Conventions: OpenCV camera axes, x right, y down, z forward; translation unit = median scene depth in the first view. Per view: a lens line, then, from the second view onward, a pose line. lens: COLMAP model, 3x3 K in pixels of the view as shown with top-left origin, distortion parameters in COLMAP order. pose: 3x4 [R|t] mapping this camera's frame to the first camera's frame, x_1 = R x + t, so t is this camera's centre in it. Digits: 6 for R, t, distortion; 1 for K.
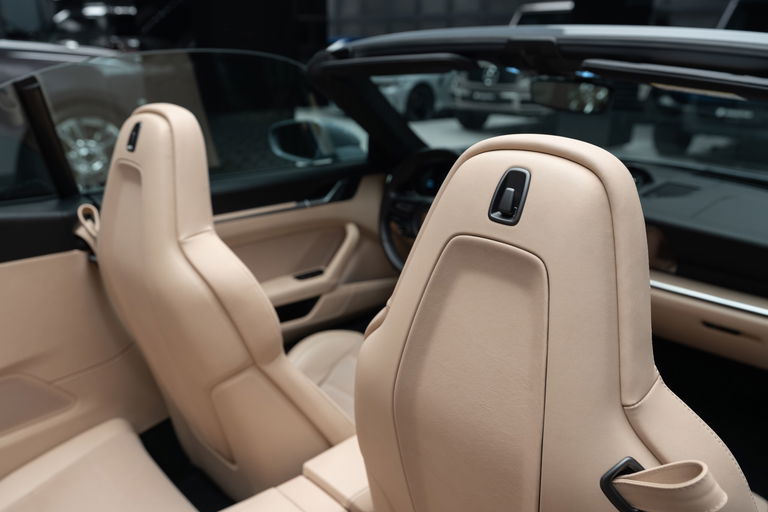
lens RADIAL K [[620.2, 0, 384.0], [0, 620.2, 256.0], [0, 0, 1]] dist [-0.052899, -0.002078]
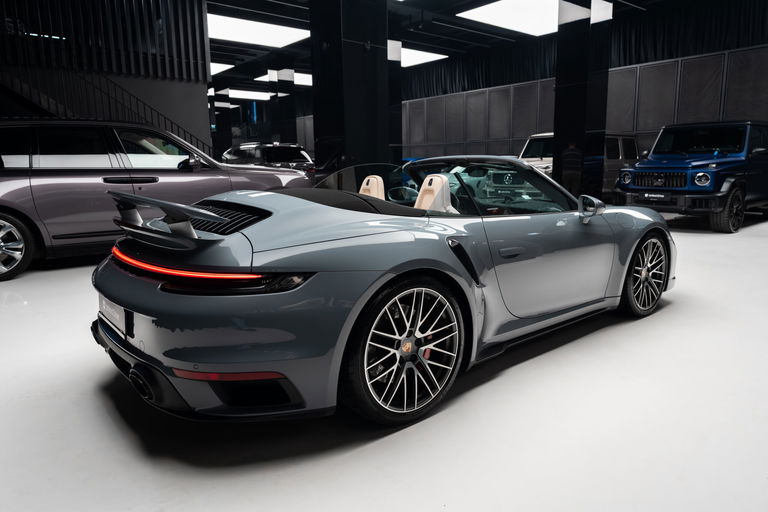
lens RADIAL K [[513.2, 0, 384.0], [0, 513.2, 256.0], [0, 0, 1]] dist [-0.000709, -0.000074]
pose [[0.992677, -0.001585, -0.120788, 0.029015], [-0.016211, 0.989120, -0.146213, 0.127208], [0.119705, 0.147101, 0.981851, -0.376960]]
